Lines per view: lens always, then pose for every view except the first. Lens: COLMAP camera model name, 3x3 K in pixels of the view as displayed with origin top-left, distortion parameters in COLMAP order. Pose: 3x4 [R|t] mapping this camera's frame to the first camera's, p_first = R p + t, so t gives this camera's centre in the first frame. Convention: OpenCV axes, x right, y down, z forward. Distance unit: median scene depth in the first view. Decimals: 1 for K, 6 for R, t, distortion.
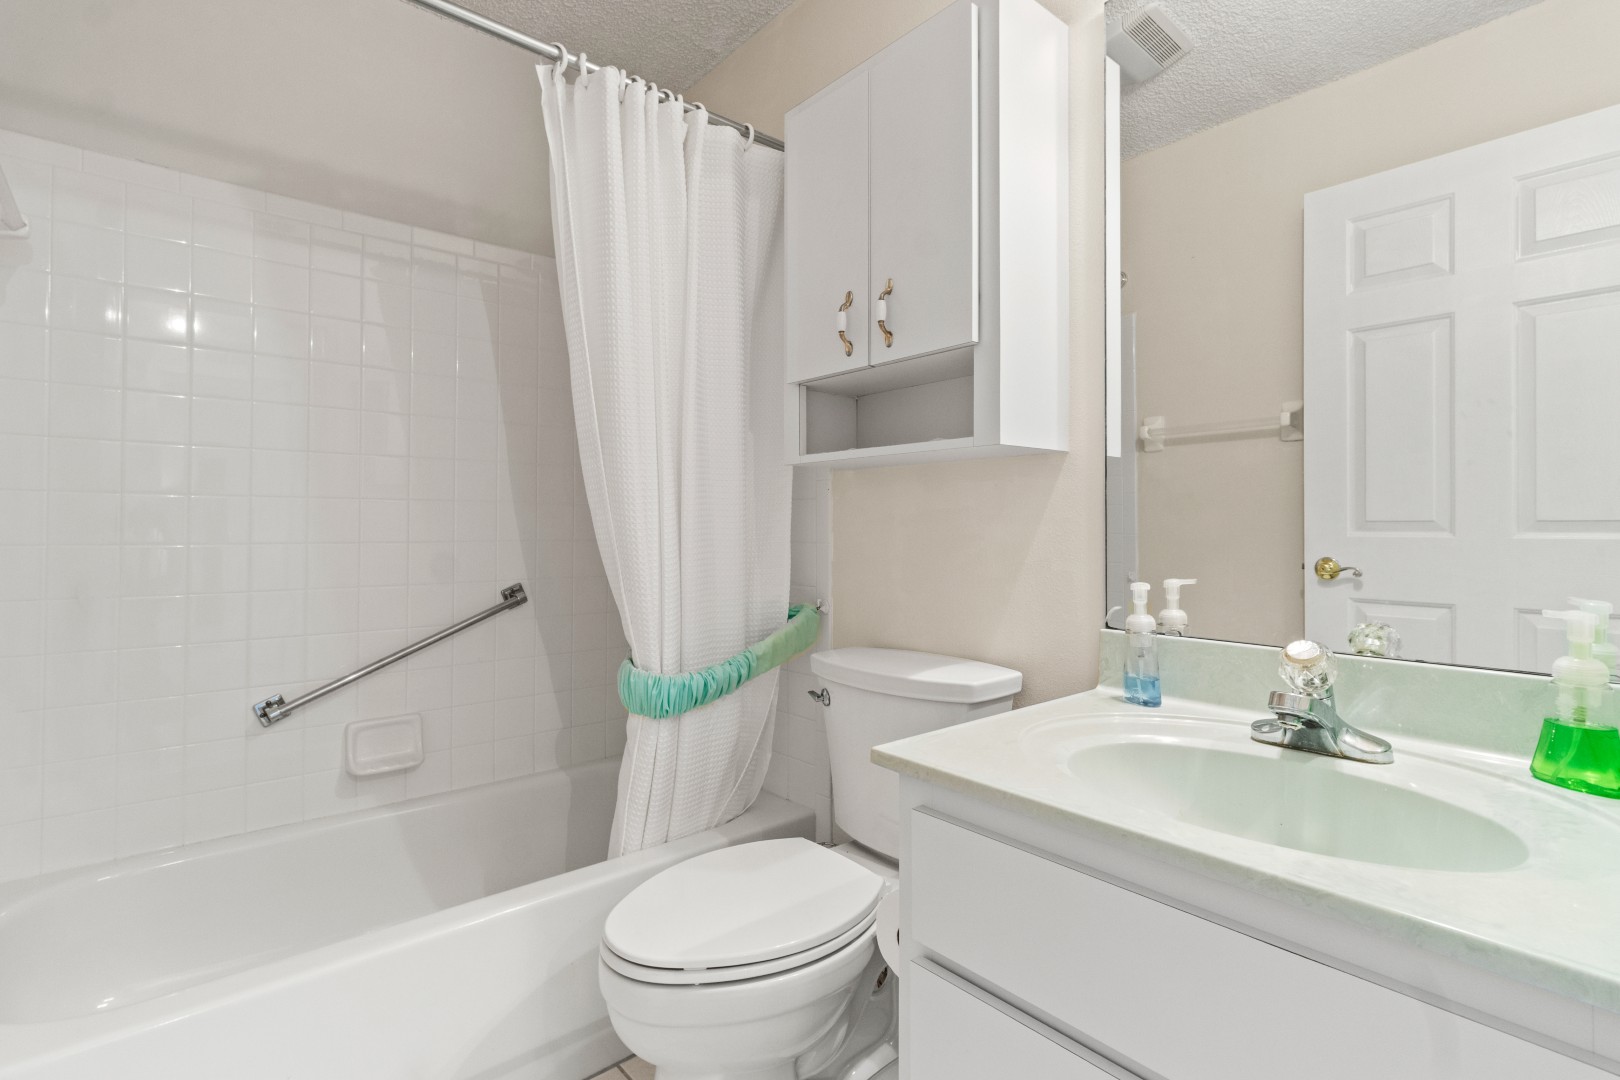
lens RADIAL K [[740.0, 0, 810.0], [0, 740.0, 540.0], [0, 0, 1]] dist [0.002711, 0.000641]
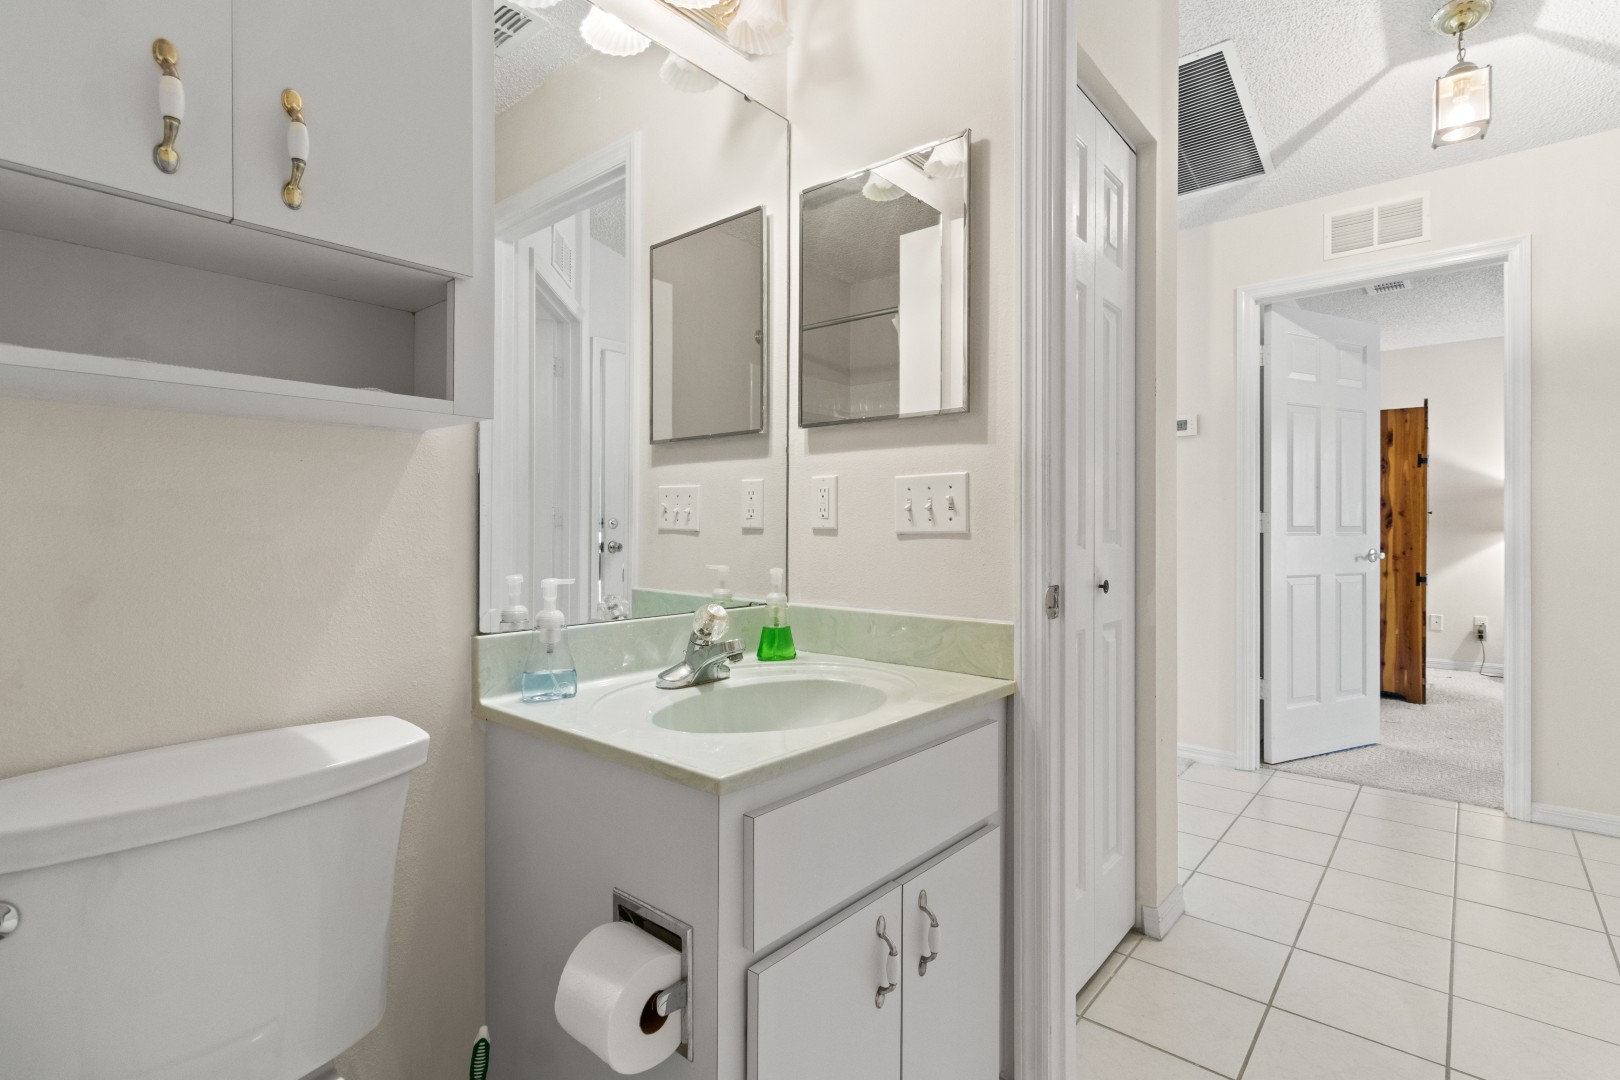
lens RADIAL K [[769.2, 0, 810.6], [0, 769.2, 522.2], [0, 0, 1]] dist [0.001416, 0.000182]
pose [[-0.170399, 0.002826, 0.985371, -0.803875], [0.009757, 0.999952, -0.001180, -0.019058], [-0.985327, 0.009414, -0.170418, 1.034102]]
